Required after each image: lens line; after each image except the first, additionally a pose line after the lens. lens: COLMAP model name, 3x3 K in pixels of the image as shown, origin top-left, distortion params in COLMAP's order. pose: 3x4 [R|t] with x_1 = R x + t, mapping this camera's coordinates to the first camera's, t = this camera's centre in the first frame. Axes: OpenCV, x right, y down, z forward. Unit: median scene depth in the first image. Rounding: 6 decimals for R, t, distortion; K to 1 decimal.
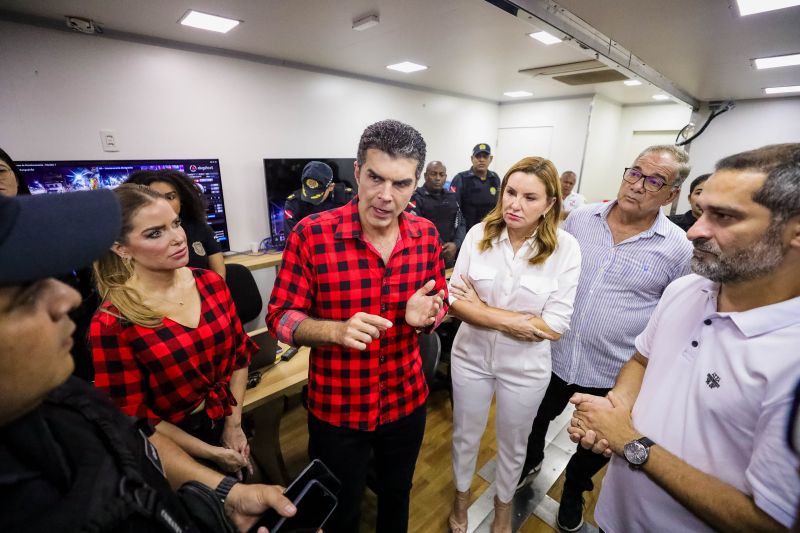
lens RADIAL K [[374.7, 0, 405.6], [0, 374.7, 245.6], [0, 0, 1]] dist [-0.002277, 0.002038]
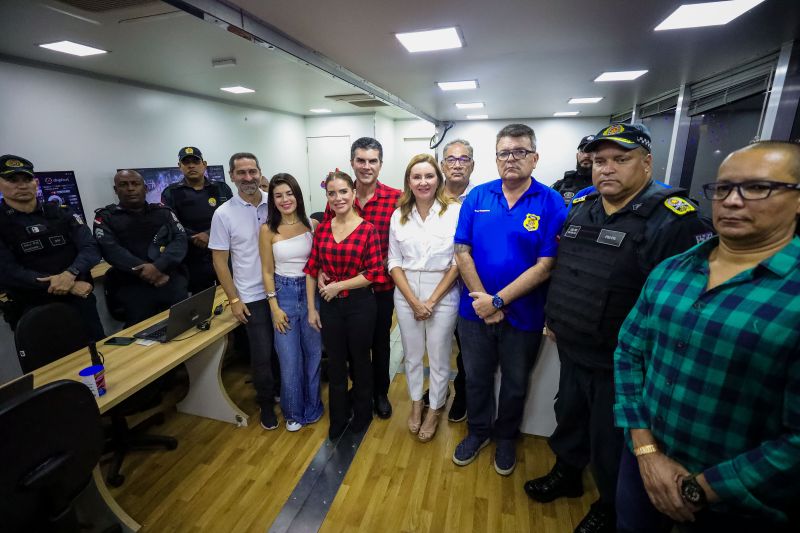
lens RADIAL K [[374.7, 0, 397.6], [0, 374.7, 258.9], [0, 0, 1]] dist [-0.002277, 0.002038]
pose [[0.867953, -0.160134, 0.470123, -0.245383], [0.152670, 0.986787, 0.054258, 0.097812], [-0.472599, 0.024681, 0.880932, -0.365221]]
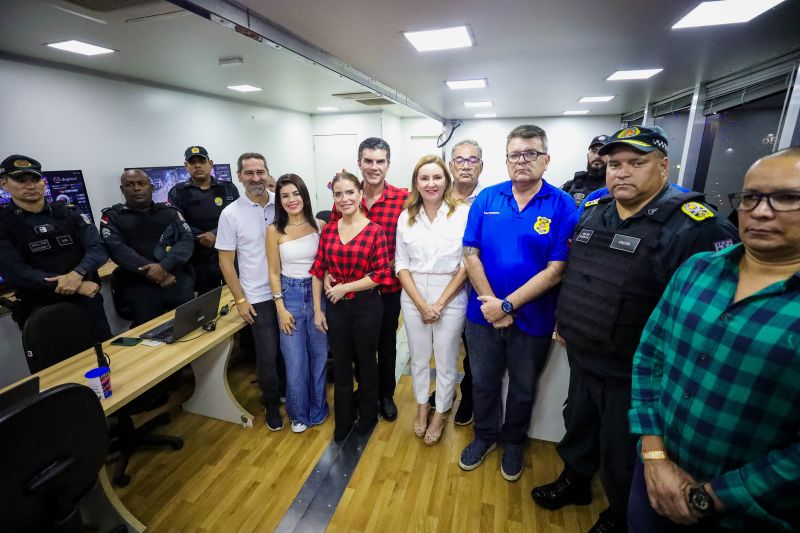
lens RADIAL K [[374.7, 0, 397.1], [0, 374.7, 258.3], [0, 0, 1]] dist [-0.002277, 0.002038]
pose [[0.876486, -0.156522, 0.455271, -0.241332], [0.146389, 0.987543, 0.057690, 0.086204], [-0.458630, 0.016083, 0.888482, -0.353137]]
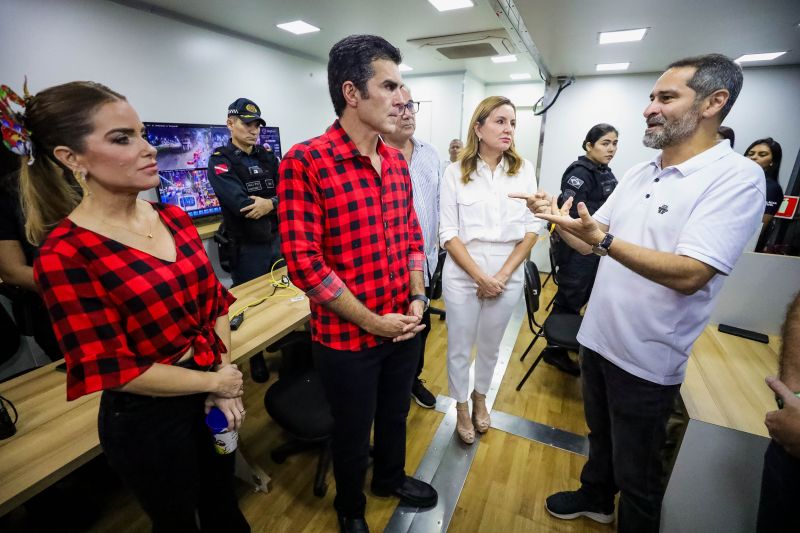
lens RADIAL K [[374.7, 0, 412.4], [0, 374.7, 252.7], [0, 0, 1]] dist [-0.002277, 0.002038]
pose [[0.933951, -0.109164, 0.340321, -0.126818], [0.093064, 0.993644, 0.063331, 0.073532], [-0.345071, -0.027477, 0.938174, 0.003919]]
